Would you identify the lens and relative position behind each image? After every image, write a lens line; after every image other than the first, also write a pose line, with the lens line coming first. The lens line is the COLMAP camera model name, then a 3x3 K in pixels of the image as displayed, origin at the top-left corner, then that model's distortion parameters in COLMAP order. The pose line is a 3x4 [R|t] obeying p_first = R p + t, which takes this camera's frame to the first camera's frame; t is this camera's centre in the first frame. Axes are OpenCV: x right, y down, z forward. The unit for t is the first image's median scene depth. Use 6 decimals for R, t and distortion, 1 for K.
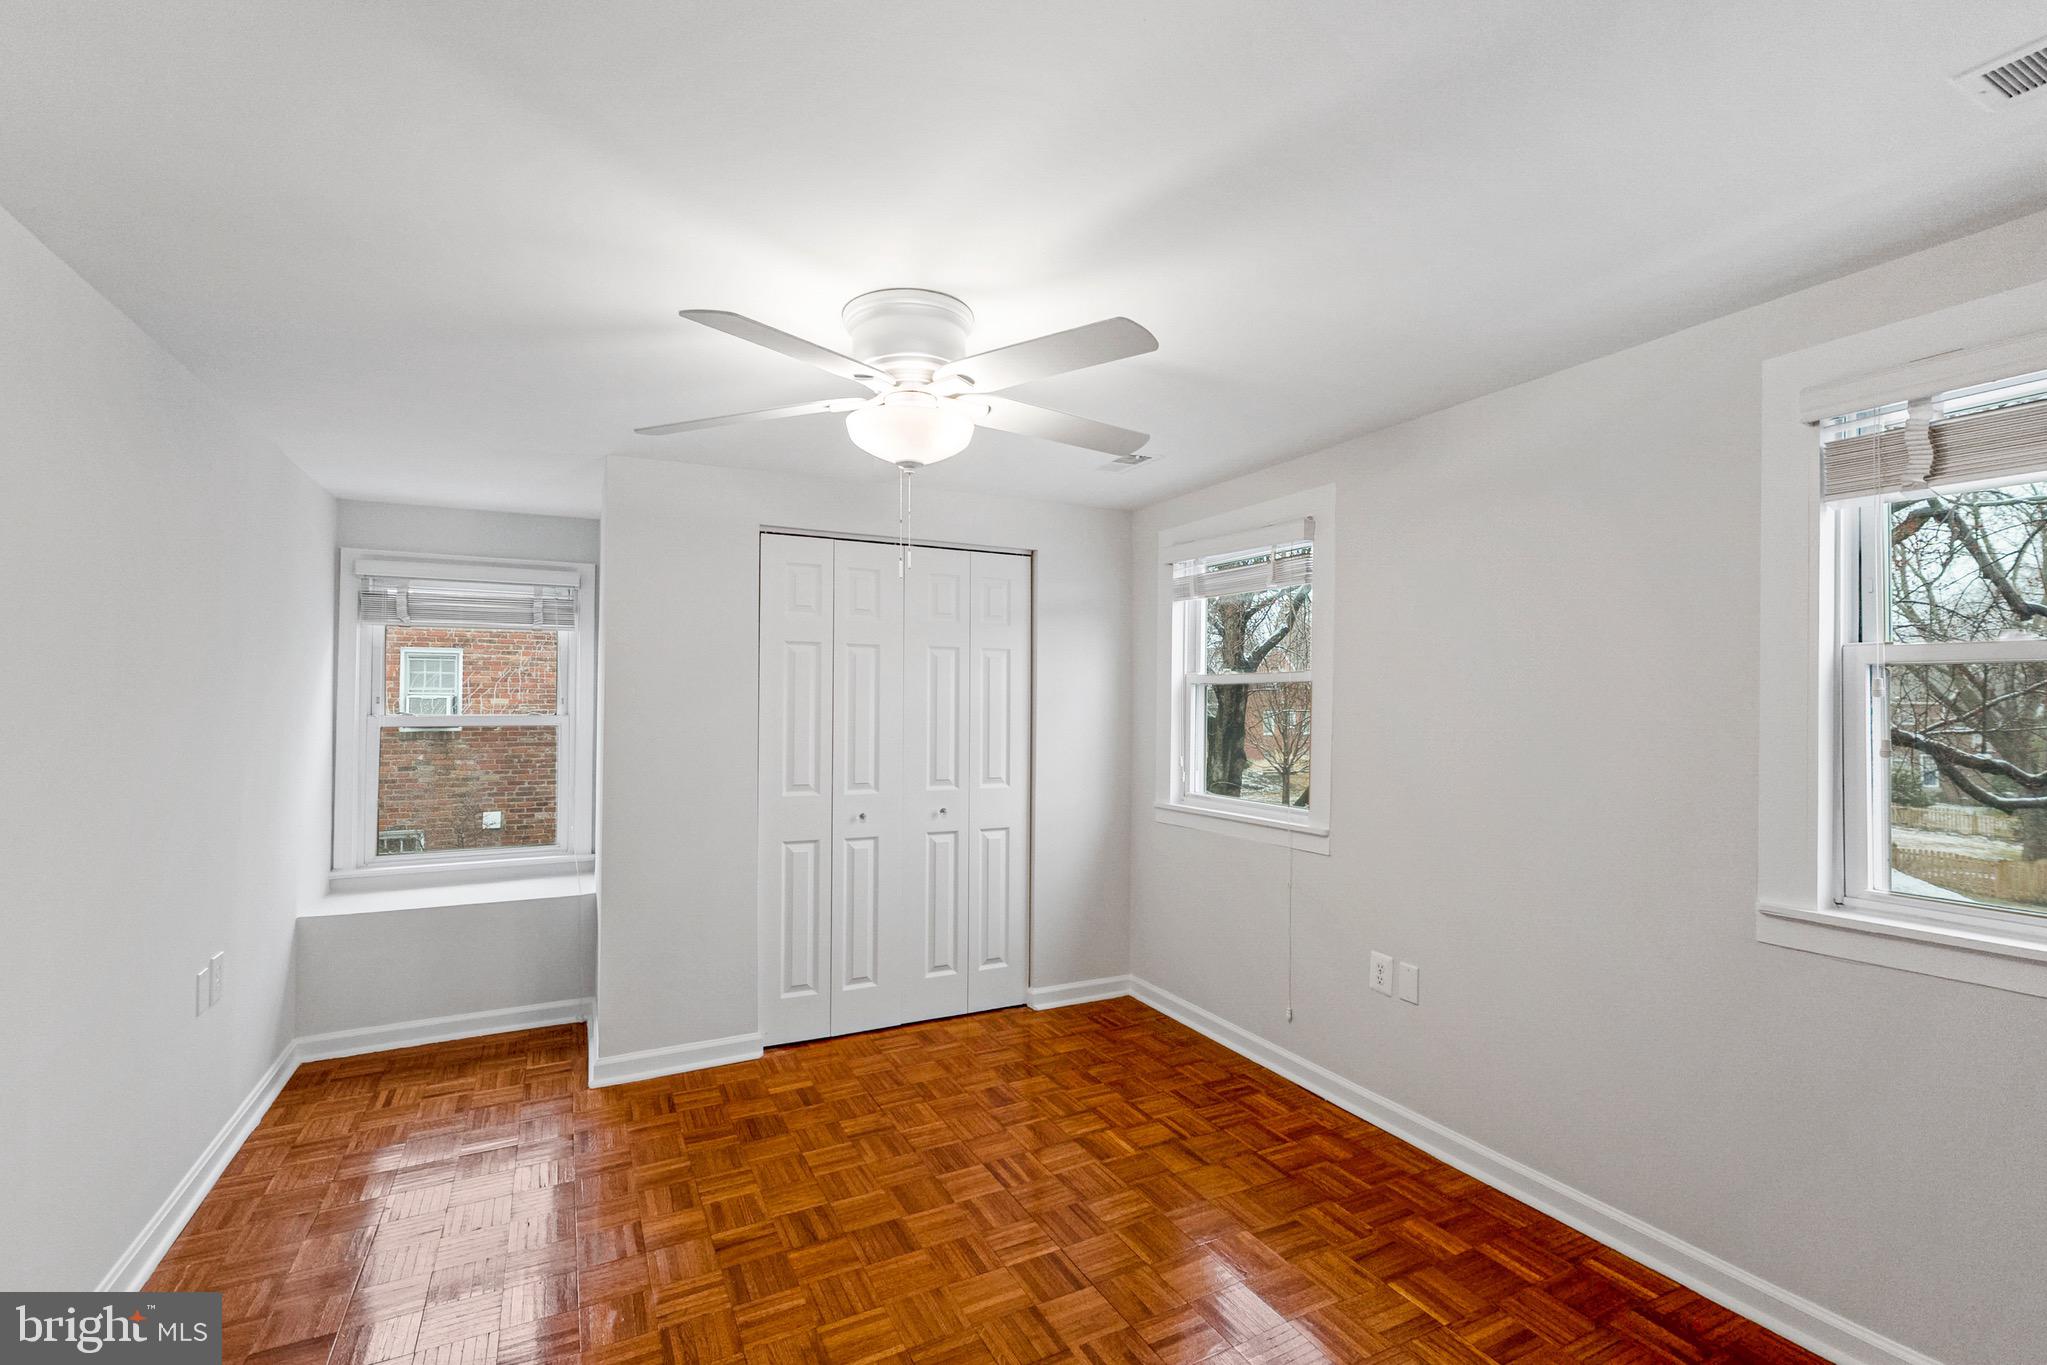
lens RADIAL K [[892.1, 0, 1011.6], [0, 892.1, 680.4], [0, 0, 1]] dist [-0.000148, 0.000089]
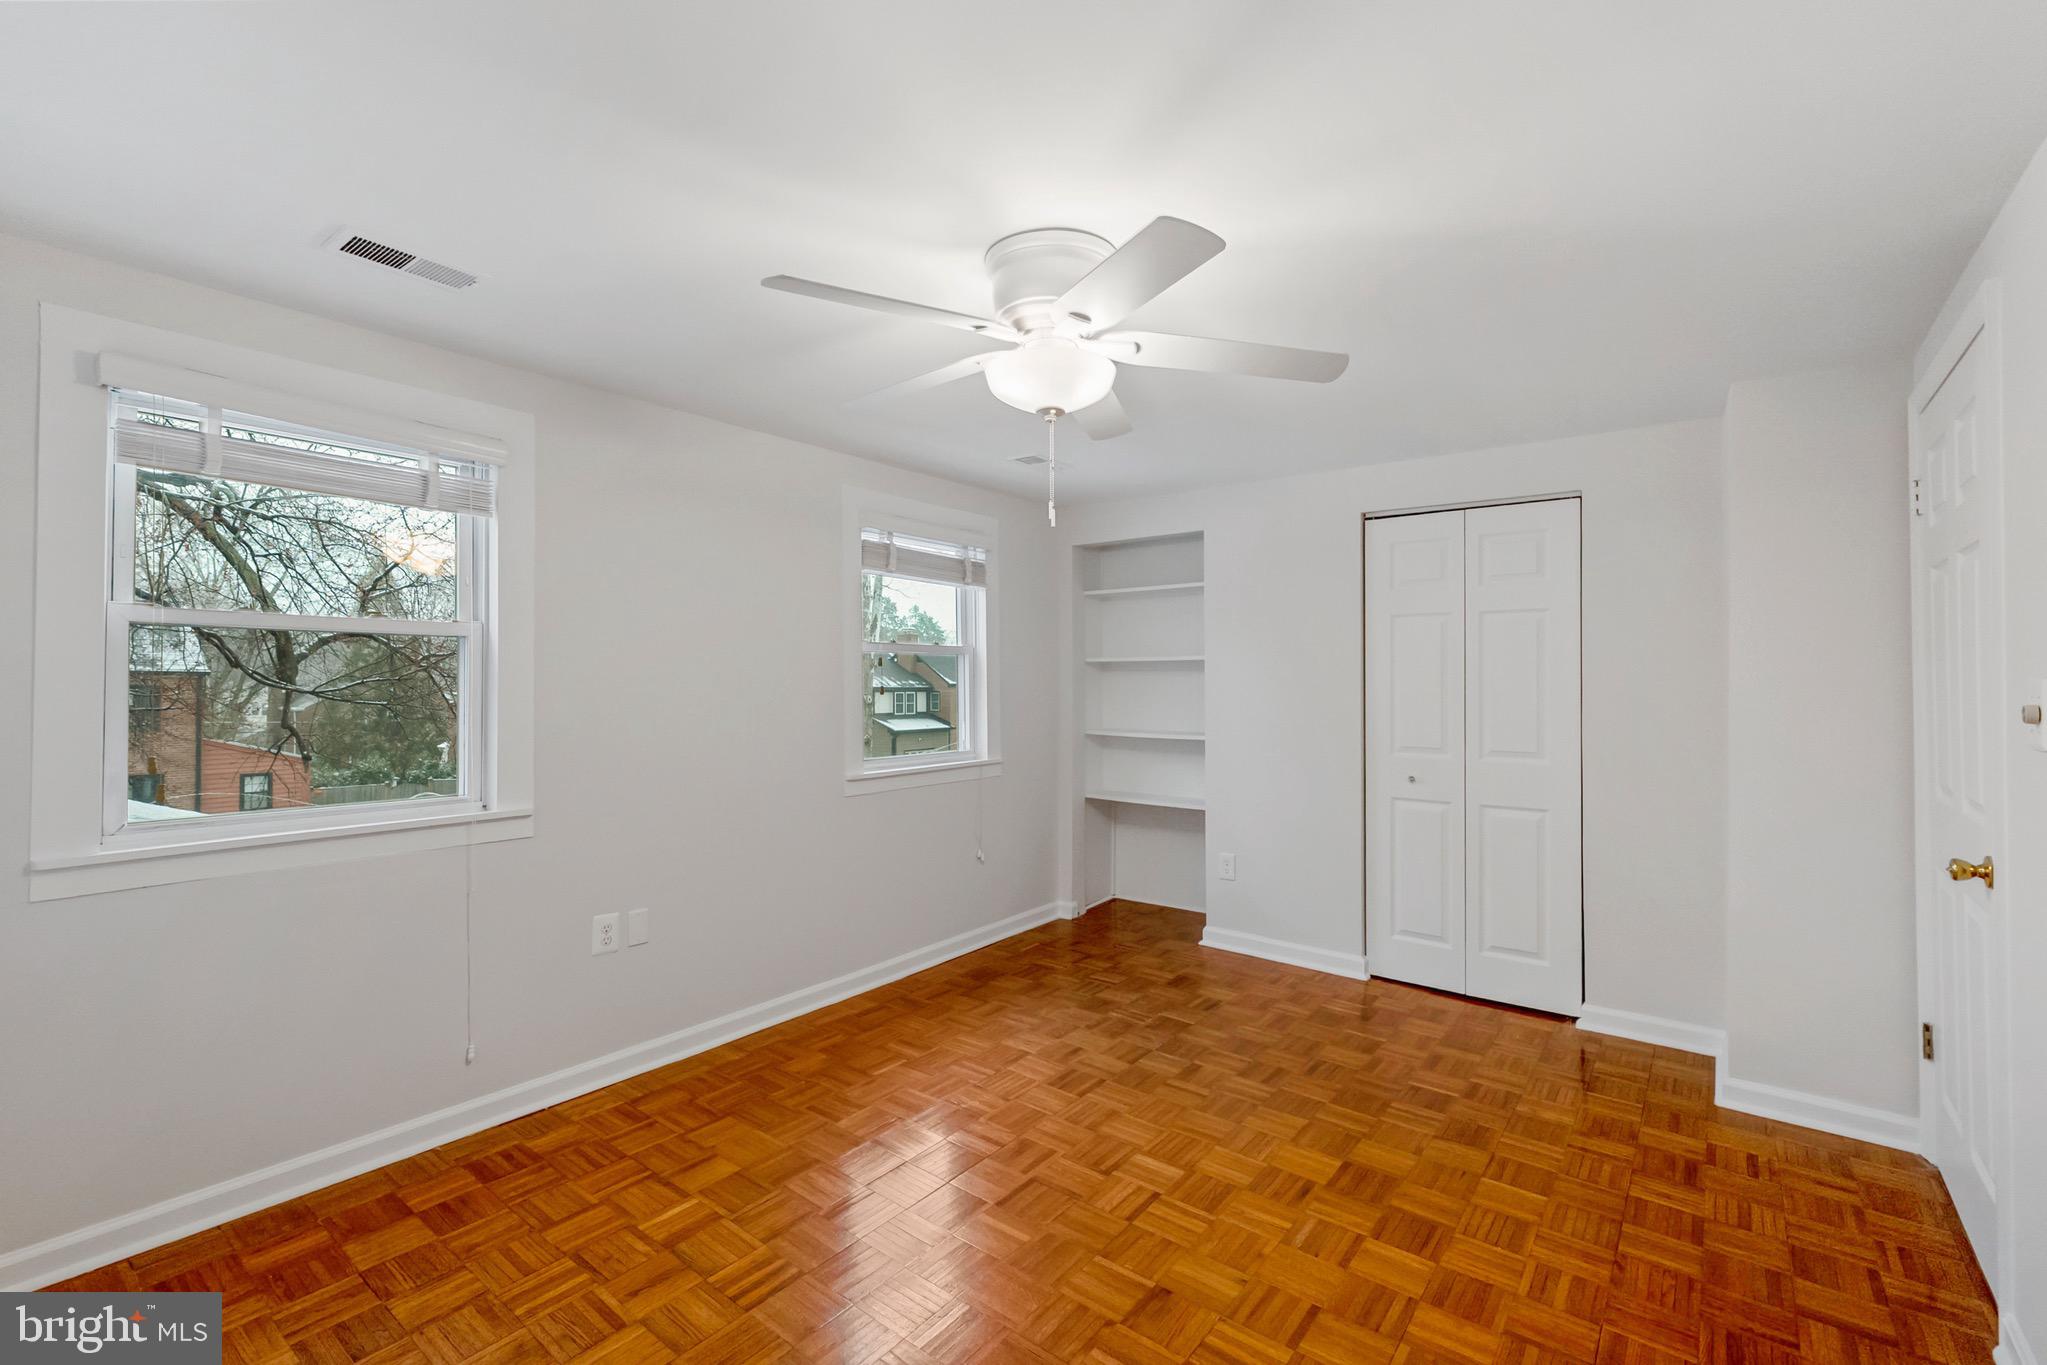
lens RADIAL K [[892.1, 0, 1011.6], [0, 892.1, 680.4], [0, 0, 1]] dist [-0.000148, 0.000089]
pose [[-0.417984, 0.001502, 0.908453, -0.741471], [-0.024758, 0.999608, -0.013045, 0.049845], [-0.908117, -0.027944, -0.417783, 1.097010]]
